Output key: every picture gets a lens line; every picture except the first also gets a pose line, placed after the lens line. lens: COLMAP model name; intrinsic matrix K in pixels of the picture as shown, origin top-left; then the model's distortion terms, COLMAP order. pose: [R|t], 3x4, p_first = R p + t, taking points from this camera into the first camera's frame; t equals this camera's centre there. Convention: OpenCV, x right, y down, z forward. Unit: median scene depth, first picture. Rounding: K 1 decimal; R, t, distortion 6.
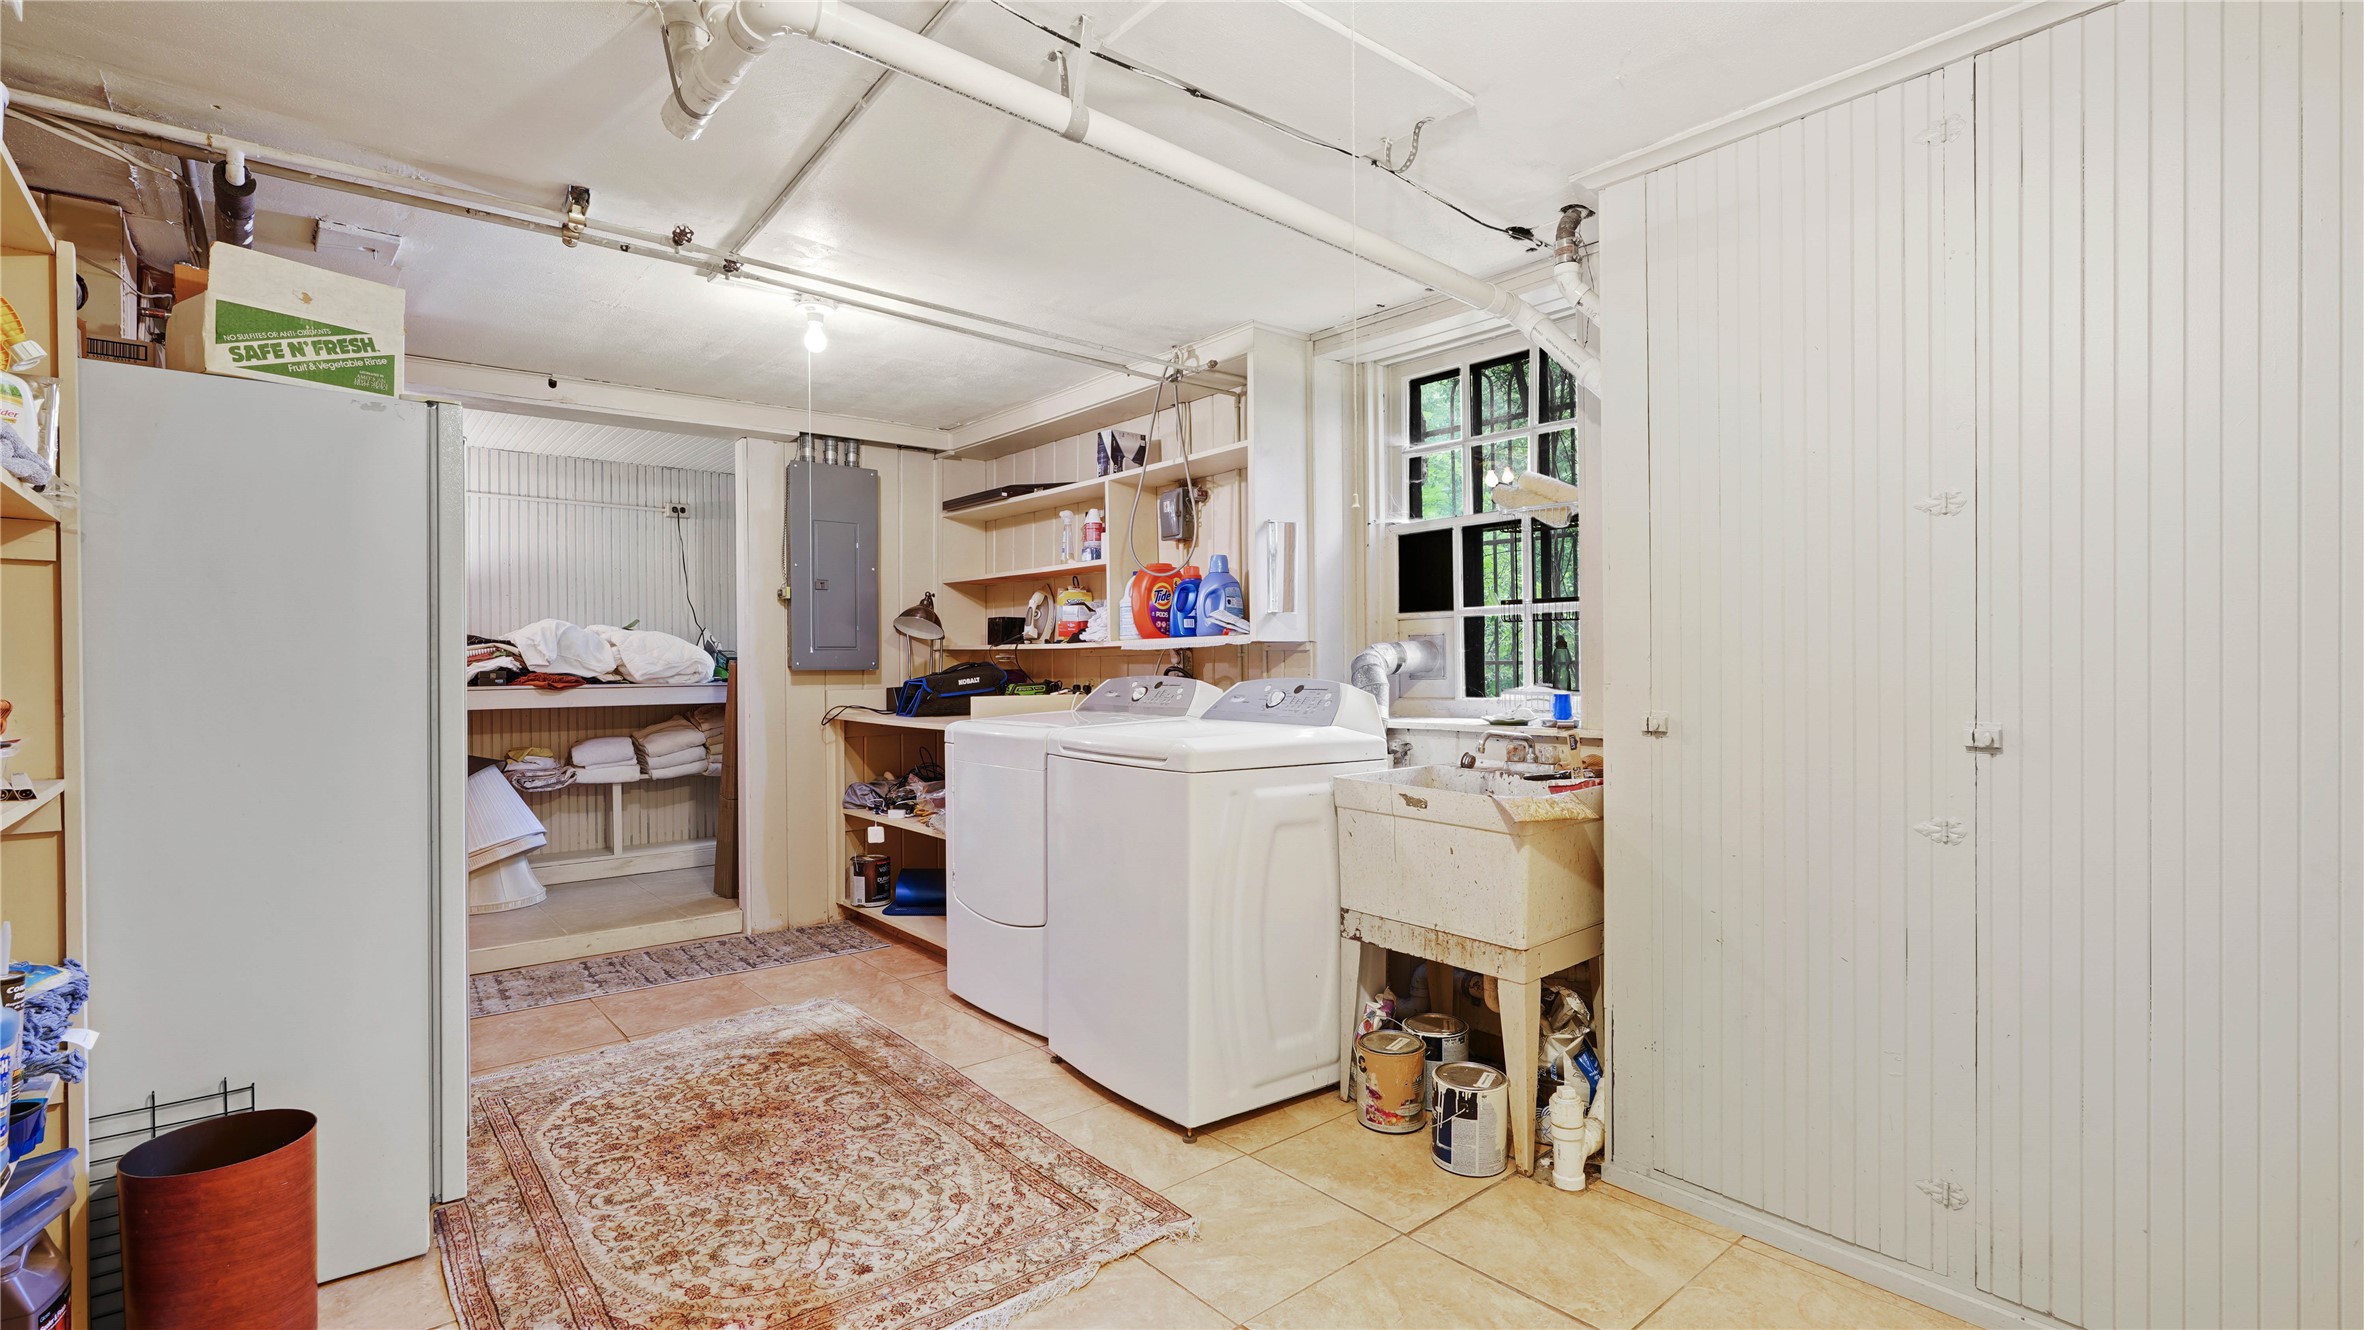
lens RADIAL K [[1101.1, 0, 1180.9], [0, 1101.1, 671.0], [0, 0, 1]] dist [-0.004305, 0.000010]
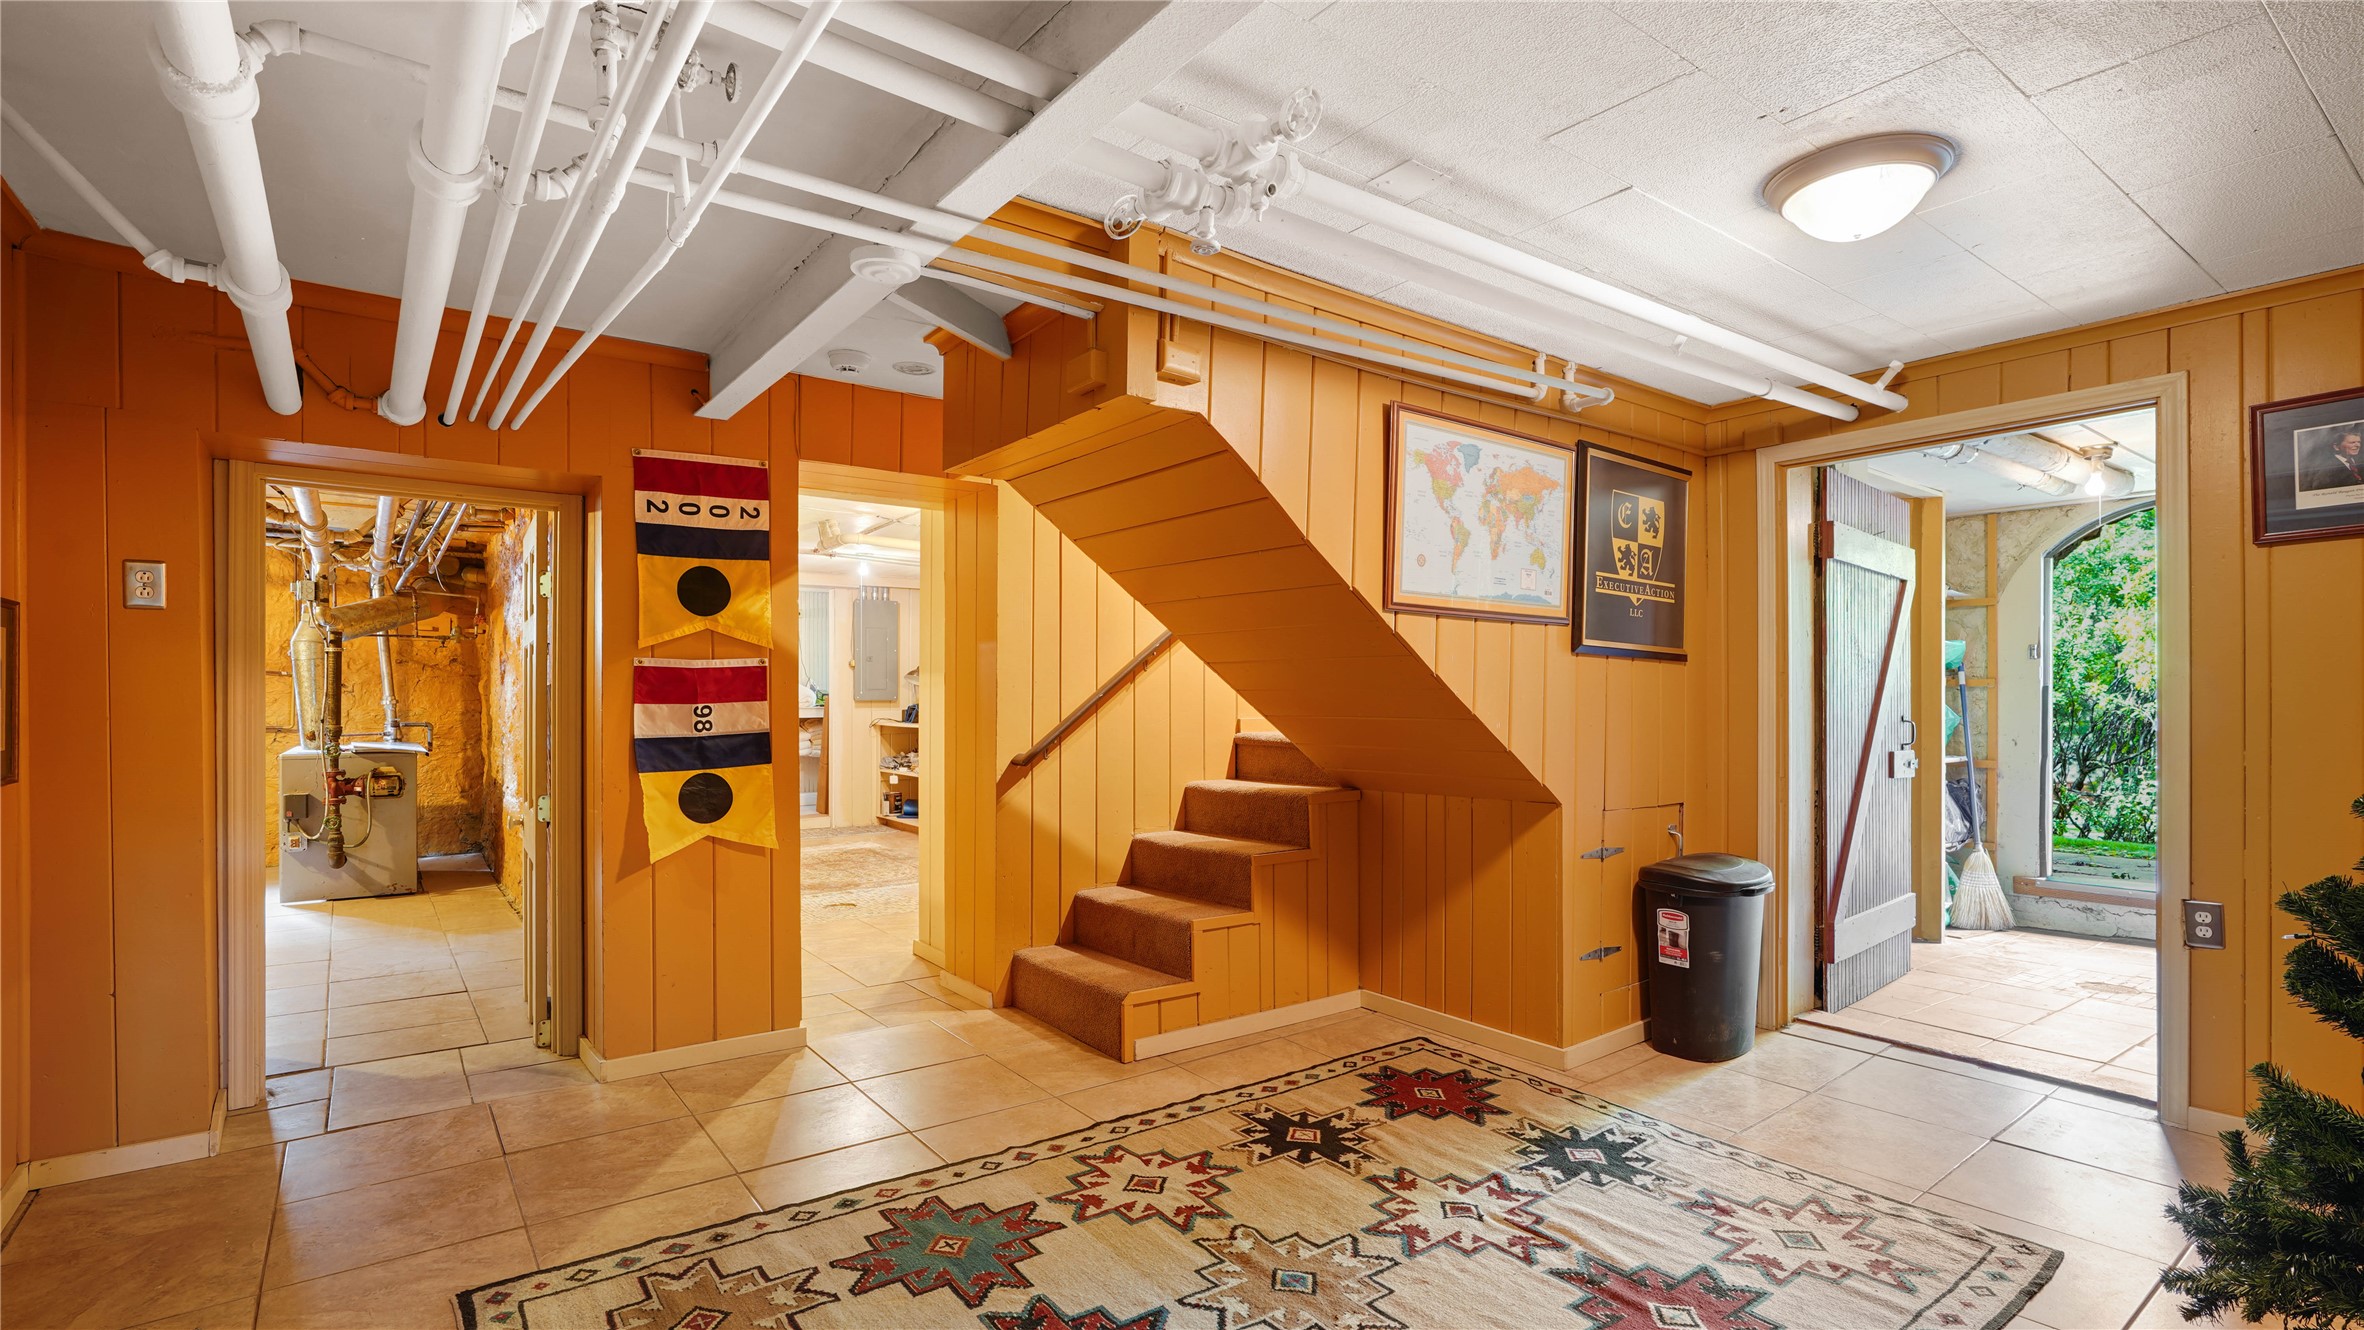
lens RADIAL K [[1101.1, 0, 1189.9], [0, 1101.1, 702.0], [0, 0, 1]] dist [-0.004305, 0.000010]
pose [[0.997891, 0.005635, -0.064667, 0.397933], [-0.005699, 0.999983, -0.000807, 0.000045], [0.064661, 0.001174, 0.997907, -0.997217]]
